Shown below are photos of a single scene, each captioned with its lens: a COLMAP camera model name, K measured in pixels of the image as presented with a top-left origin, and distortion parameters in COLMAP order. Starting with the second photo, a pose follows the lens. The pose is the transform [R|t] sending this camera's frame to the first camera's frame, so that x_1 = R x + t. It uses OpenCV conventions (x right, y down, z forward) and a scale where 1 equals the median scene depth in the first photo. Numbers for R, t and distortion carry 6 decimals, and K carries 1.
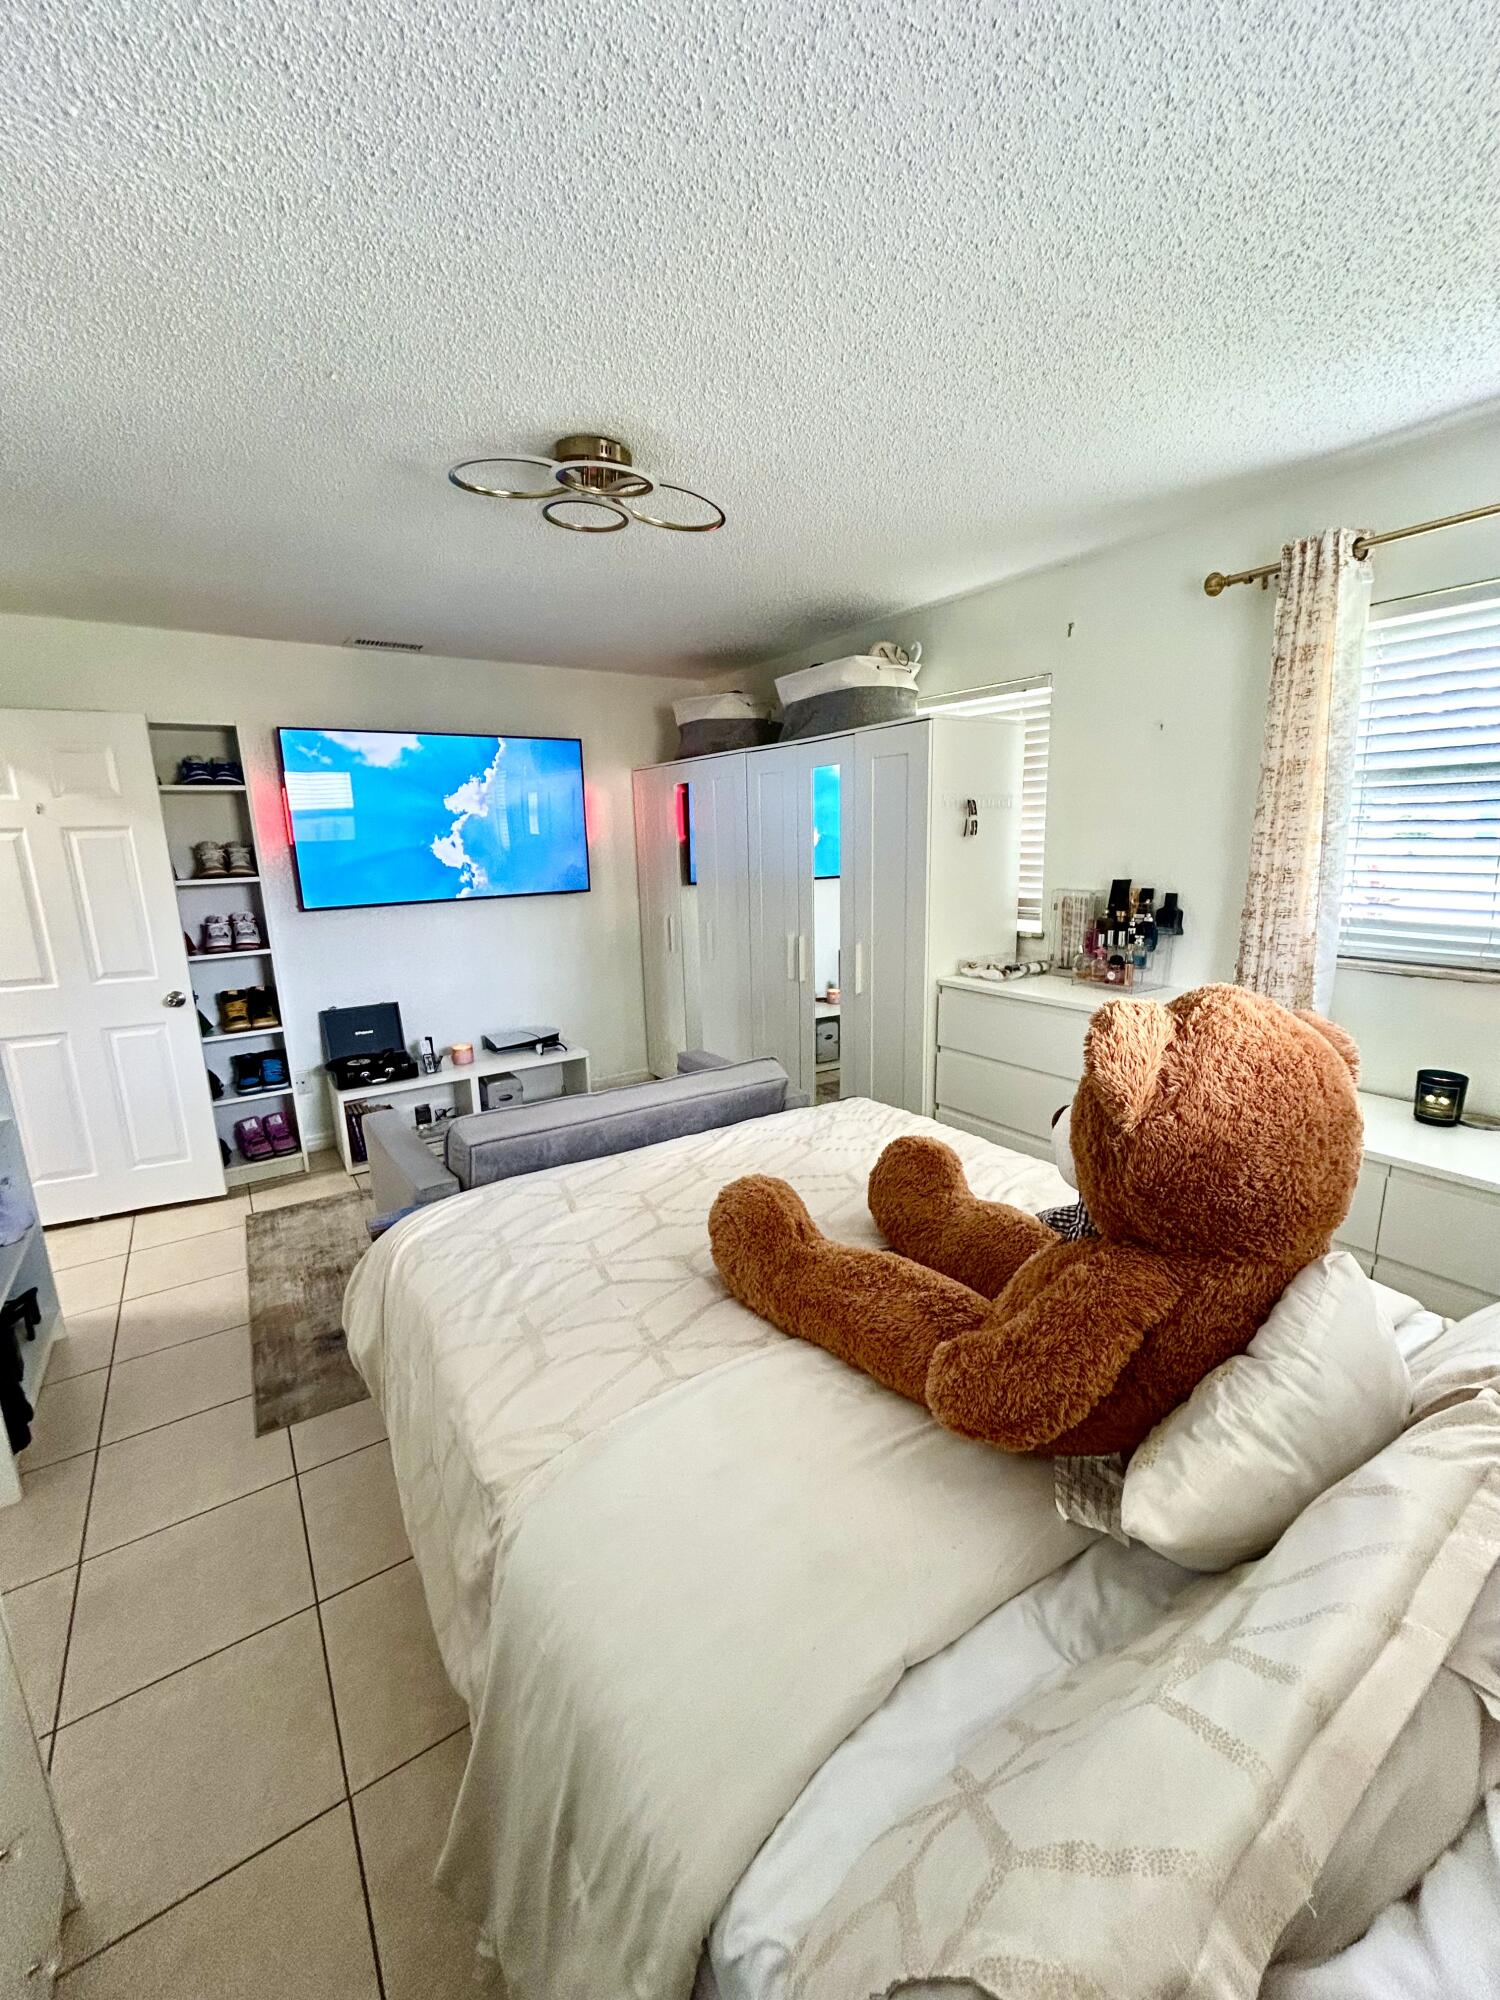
lens RADIAL K [[807.5, 0, 749.3], [0, 807.5, 997.9], [0, 0, 1]] dist [-0.002538, 0.000700]
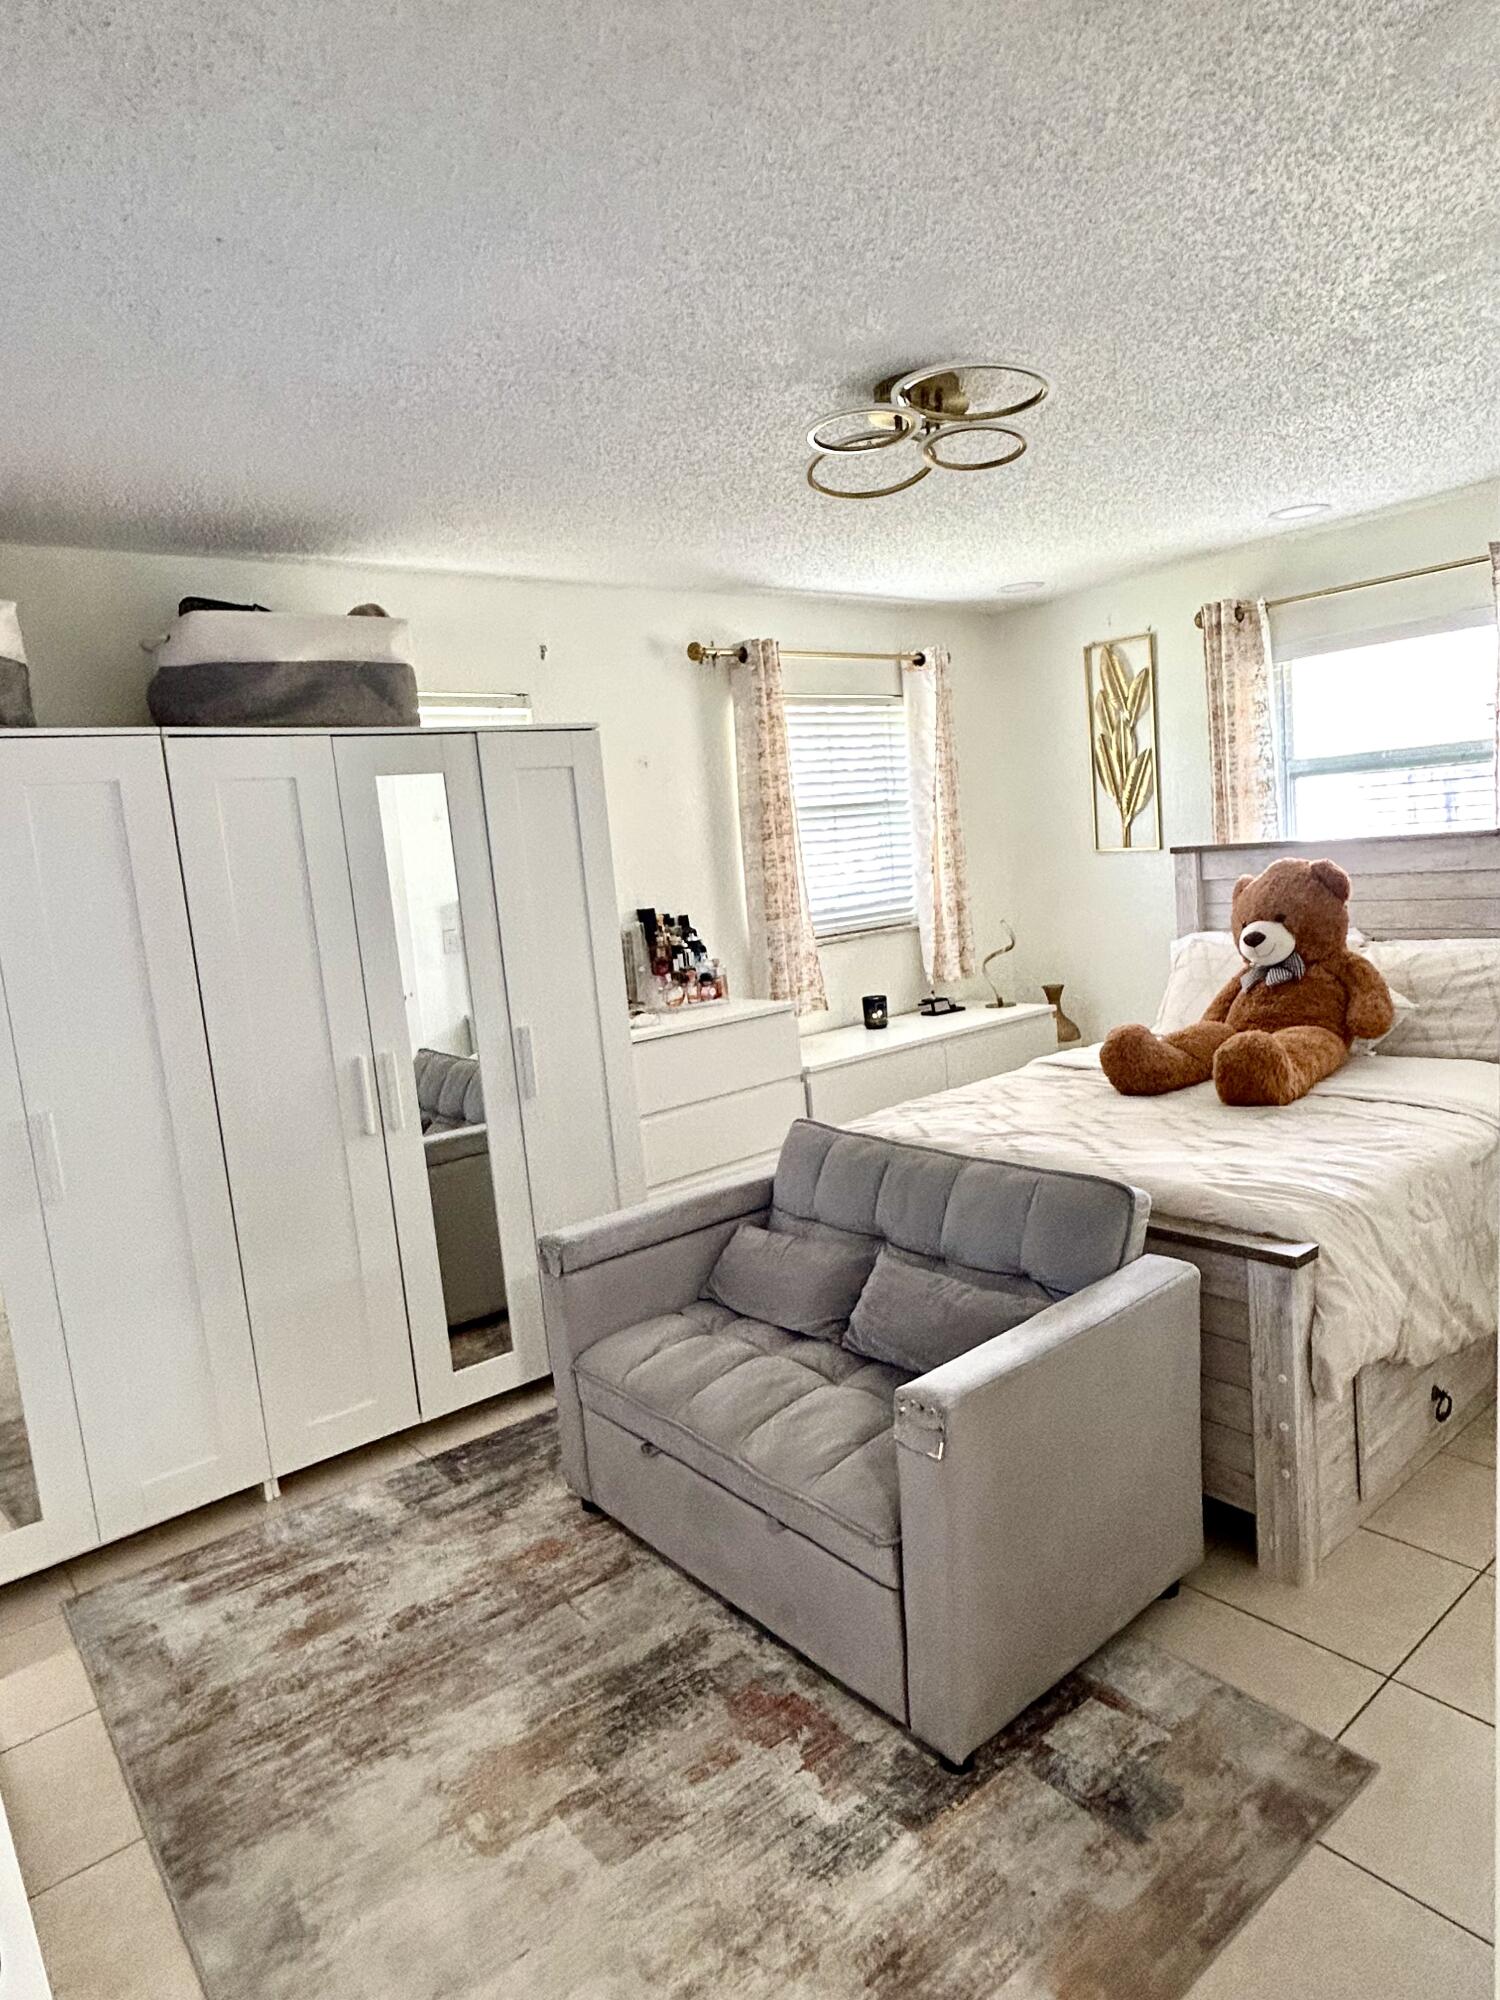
lens RADIAL K [[1207.5, 0, 748.1], [0, 1207.5, 1003.7], [0, 0, 1]] dist [-0.006971, 0.002443]
pose [[-0.087046, -0.092517, 0.991899, -1.325758], [0.292218, 0.949508, 0.114207, -0.212500], [-0.952382, 0.299792, -0.055616, 1.257832]]
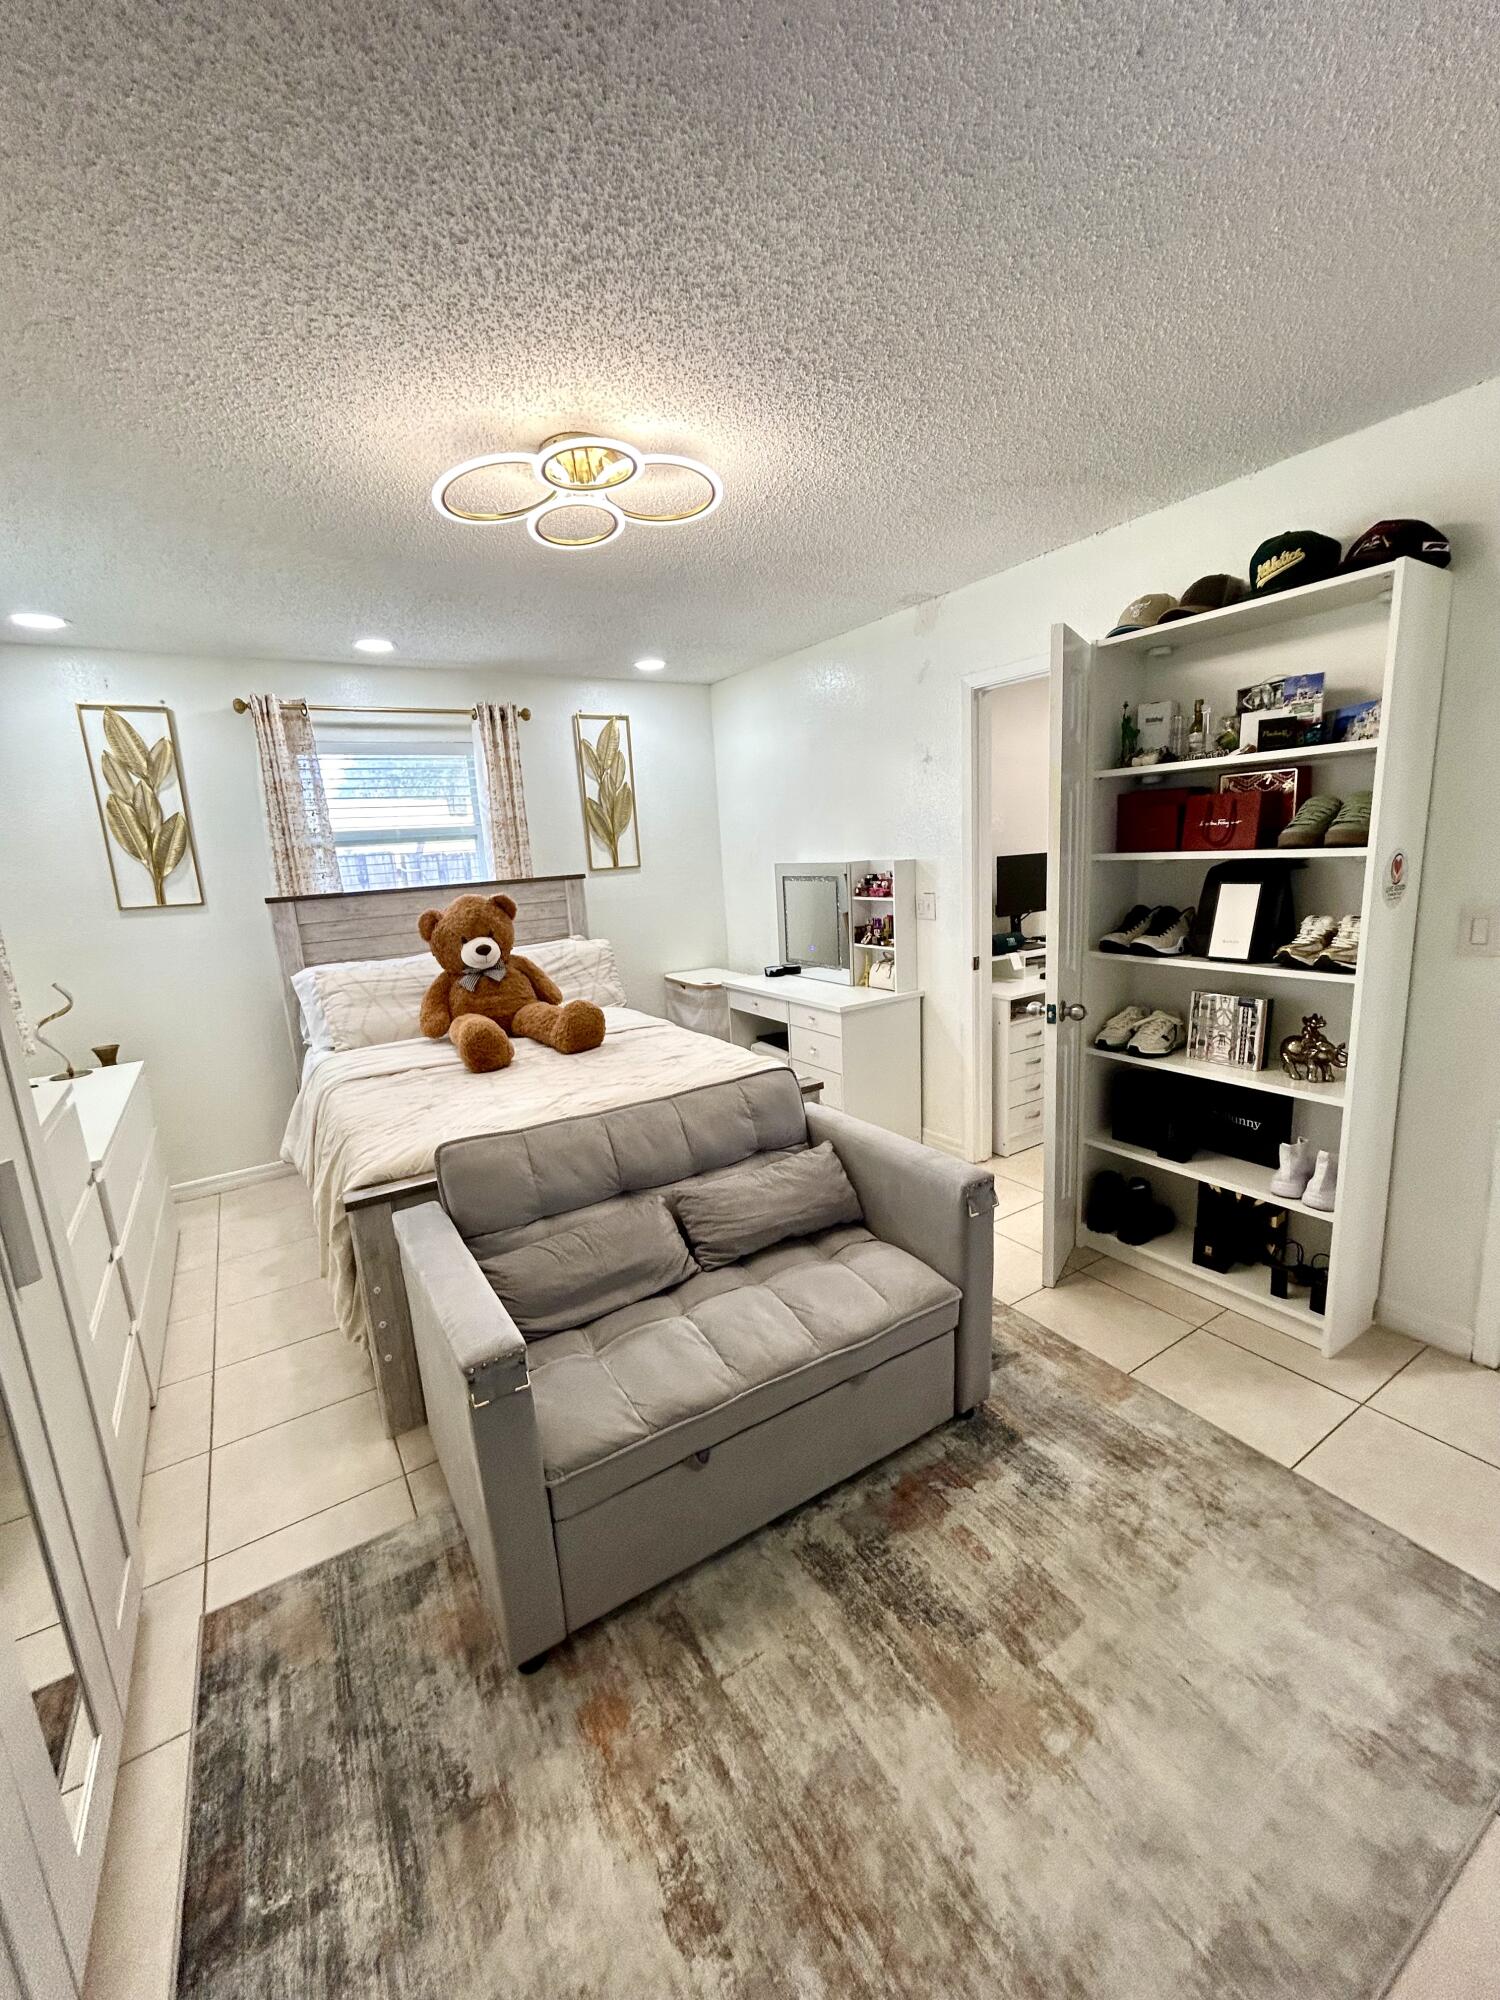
lens RADIAL K [[807.5, 0, 743.2], [0, 807.5, 1002.2], [0, 0, 1]] dist [-0.002538, 0.000700]
pose [[-0.995368, 0.082595, 0.049196, -0.351734], [0.095273, 0.915933, 0.389859, -0.363050], [-0.012860, 0.392741, -0.919559, 1.904635]]
